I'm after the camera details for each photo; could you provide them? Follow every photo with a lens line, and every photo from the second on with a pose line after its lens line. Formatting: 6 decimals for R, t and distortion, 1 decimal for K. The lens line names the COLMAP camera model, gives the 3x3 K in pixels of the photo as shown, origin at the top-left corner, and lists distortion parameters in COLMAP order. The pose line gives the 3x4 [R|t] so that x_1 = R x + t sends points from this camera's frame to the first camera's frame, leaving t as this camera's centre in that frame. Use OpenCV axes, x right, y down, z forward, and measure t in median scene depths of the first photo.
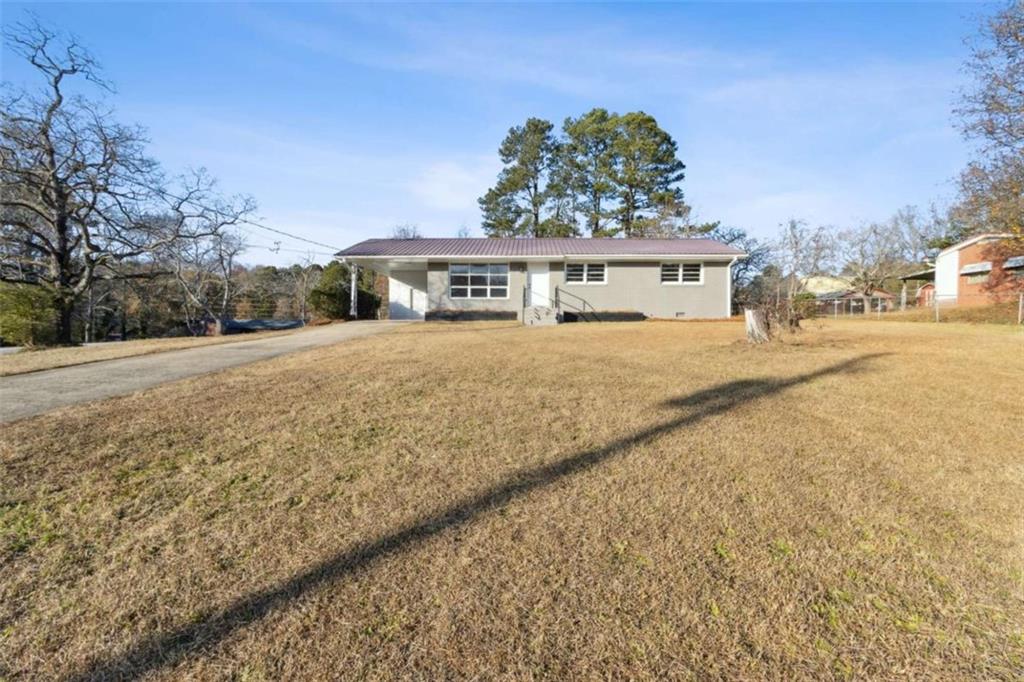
lens RADIAL K [[472.2, 0, 506.5], [0, 472.2, 340.9], [0, 0, 1]] dist [0.002620, 0.000487]
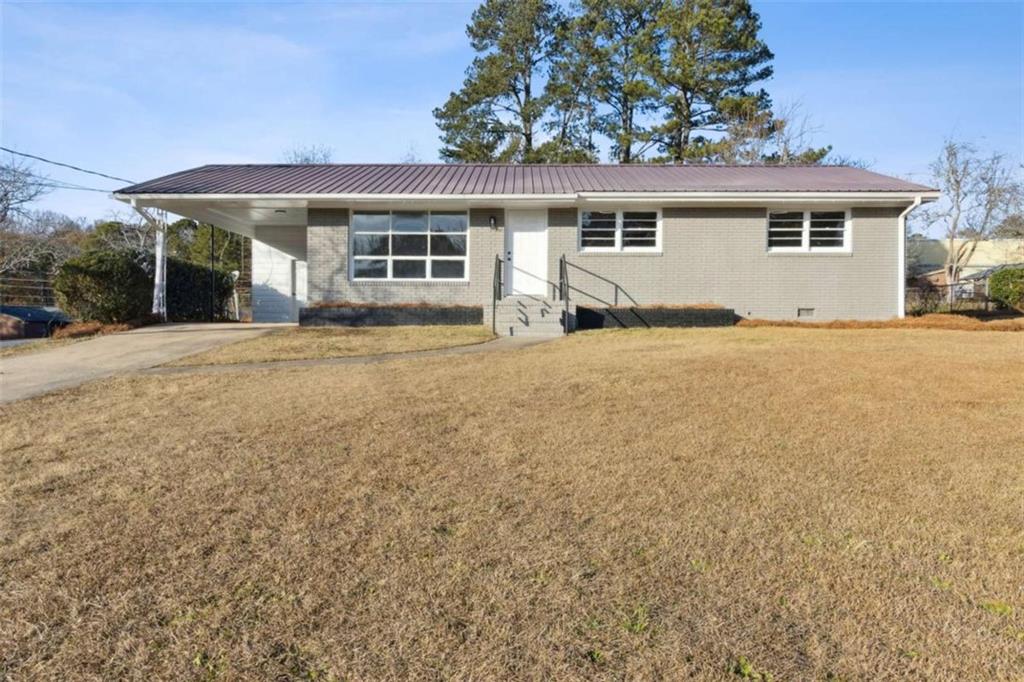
lens RADIAL K [[472.2, 0, 506.5], [0, 472.2, 340.9], [0, 0, 1]] dist [0.002620, 0.000487]
pose [[0.999999, 0.000324, -0.001119, 0.043583], [-0.000245, 0.997524, 0.070333, -0.056494], [0.001139, -0.070333, 0.997523, 0.454561]]
